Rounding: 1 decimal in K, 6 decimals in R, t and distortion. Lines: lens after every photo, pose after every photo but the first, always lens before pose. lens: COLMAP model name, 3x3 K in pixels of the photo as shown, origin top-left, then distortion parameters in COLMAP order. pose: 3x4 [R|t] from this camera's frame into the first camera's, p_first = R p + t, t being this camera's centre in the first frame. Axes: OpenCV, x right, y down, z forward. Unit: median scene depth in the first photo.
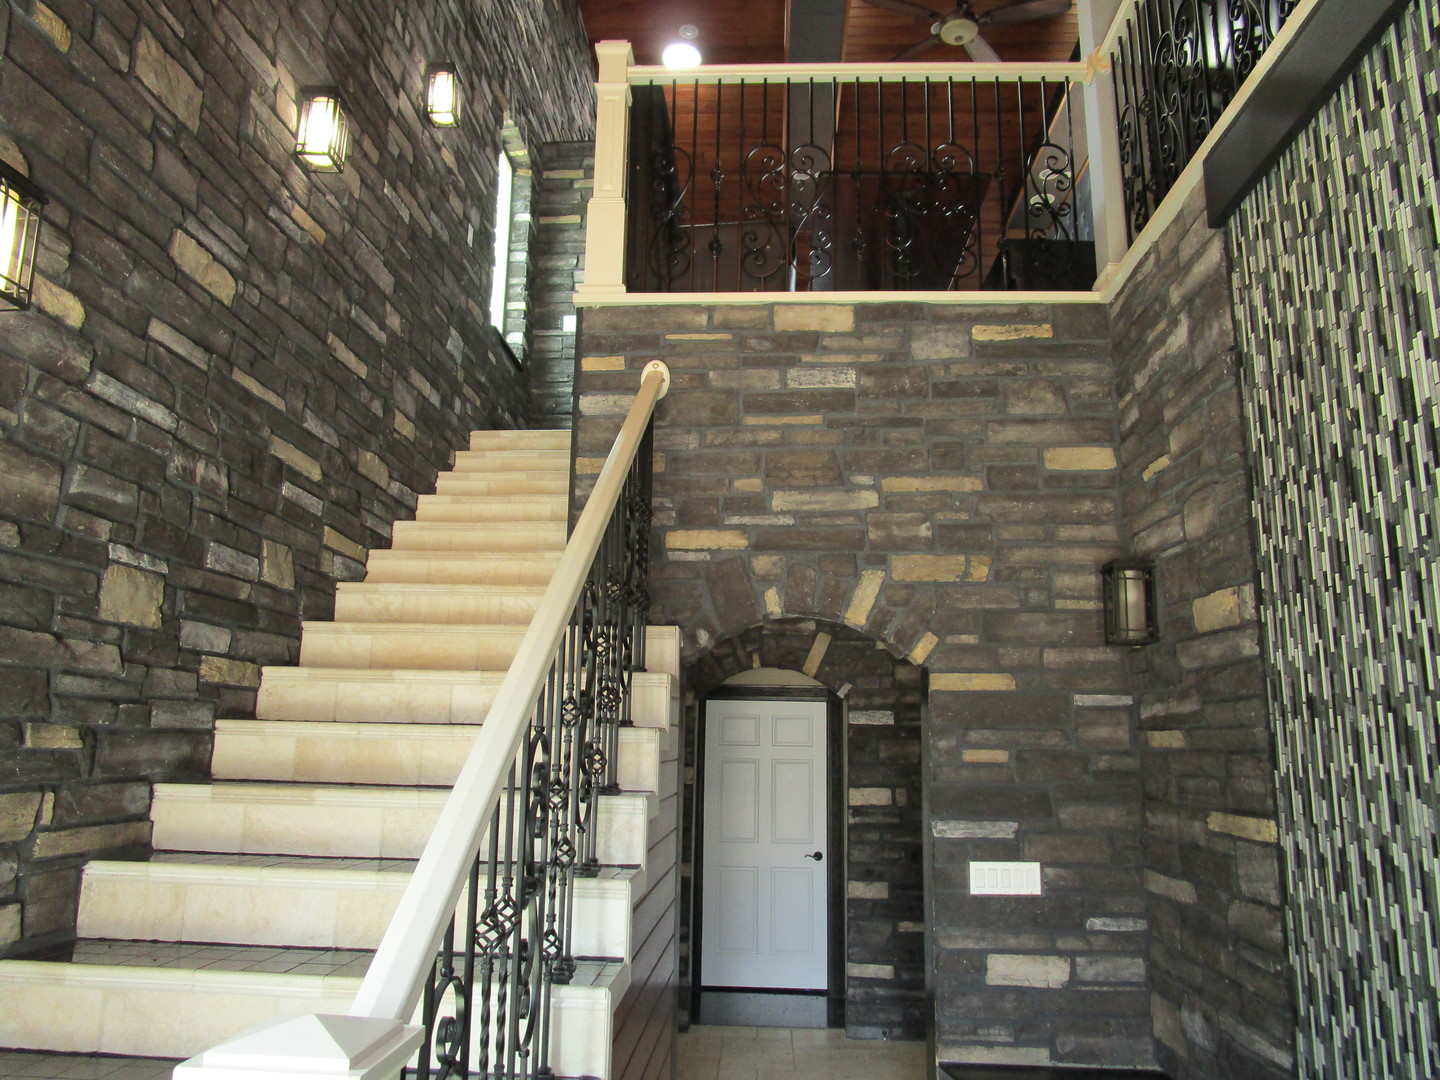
lens RADIAL K [[1025.6, 0, 719.1], [0, 1025.6, 540.5], [0, 0, 1]] dist [-0.027006, 0.013022]
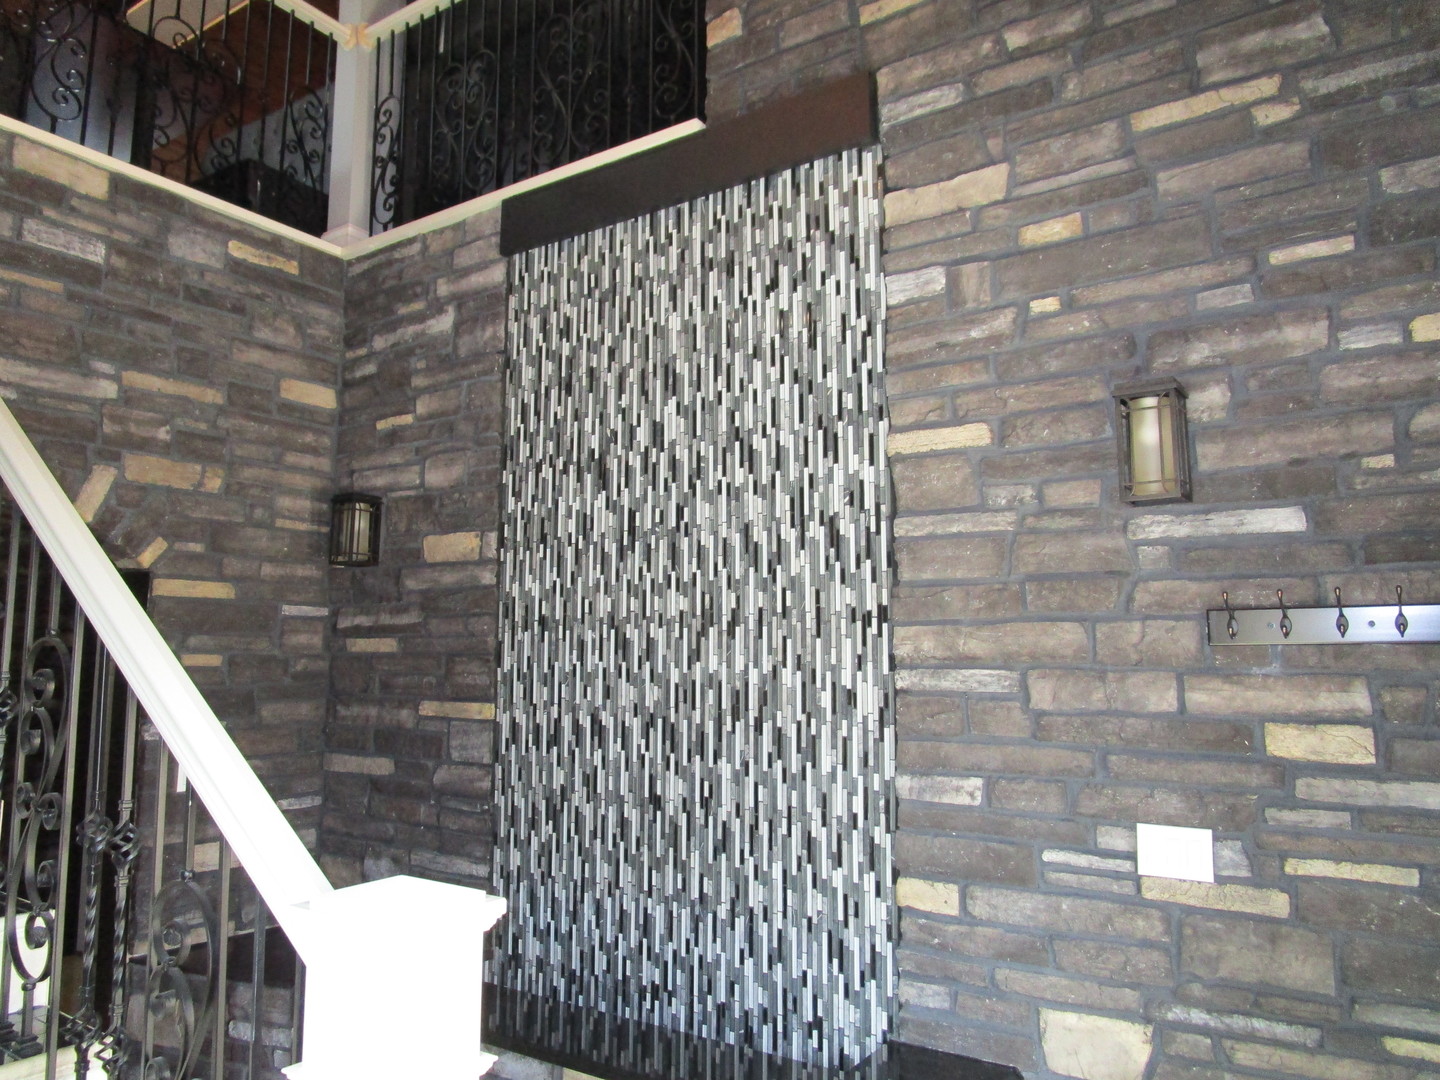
lens RADIAL K [[1025.6, 0, 718.0], [0, 1025.6, 540.9], [0, 0, 1]] dist [-0.027006, 0.013022]
pose [[0.515671, 0.087413, 0.852316, -0.450376], [-0.164039, 0.986452, -0.001922, 0.008215], [-0.840937, -0.138821, 0.523023, 0.040400]]
